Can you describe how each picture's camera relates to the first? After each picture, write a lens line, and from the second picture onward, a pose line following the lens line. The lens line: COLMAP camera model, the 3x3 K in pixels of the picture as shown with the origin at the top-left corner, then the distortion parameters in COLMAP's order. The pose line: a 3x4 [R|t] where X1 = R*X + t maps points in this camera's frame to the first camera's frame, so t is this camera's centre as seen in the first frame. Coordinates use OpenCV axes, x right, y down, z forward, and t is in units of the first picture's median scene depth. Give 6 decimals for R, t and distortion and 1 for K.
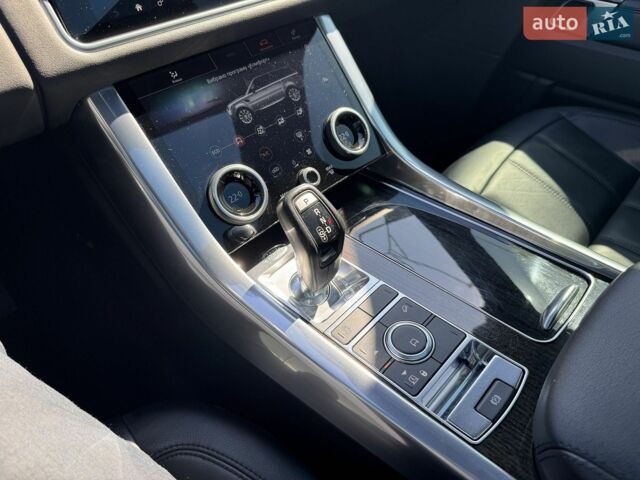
lens RADIAL K [[444.5, 0, 321.7], [0, 444.5, 242.2], [0, 0, 1]] dist [0.099105, -0.167136]
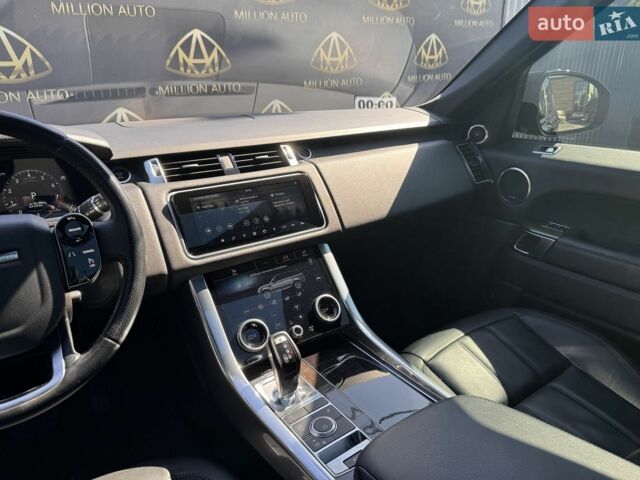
lens RADIAL K [[444.5, 0, 321.7], [0, 444.5, 242.2], [0, 0, 1]] dist [0.099105, -0.167136]
pose [[0.983062, 0.078039, -0.165829, 0.341924], [-0.133950, 0.923486, -0.359486, 0.151511], [0.125087, 0.375610, 0.918298, -0.744975]]
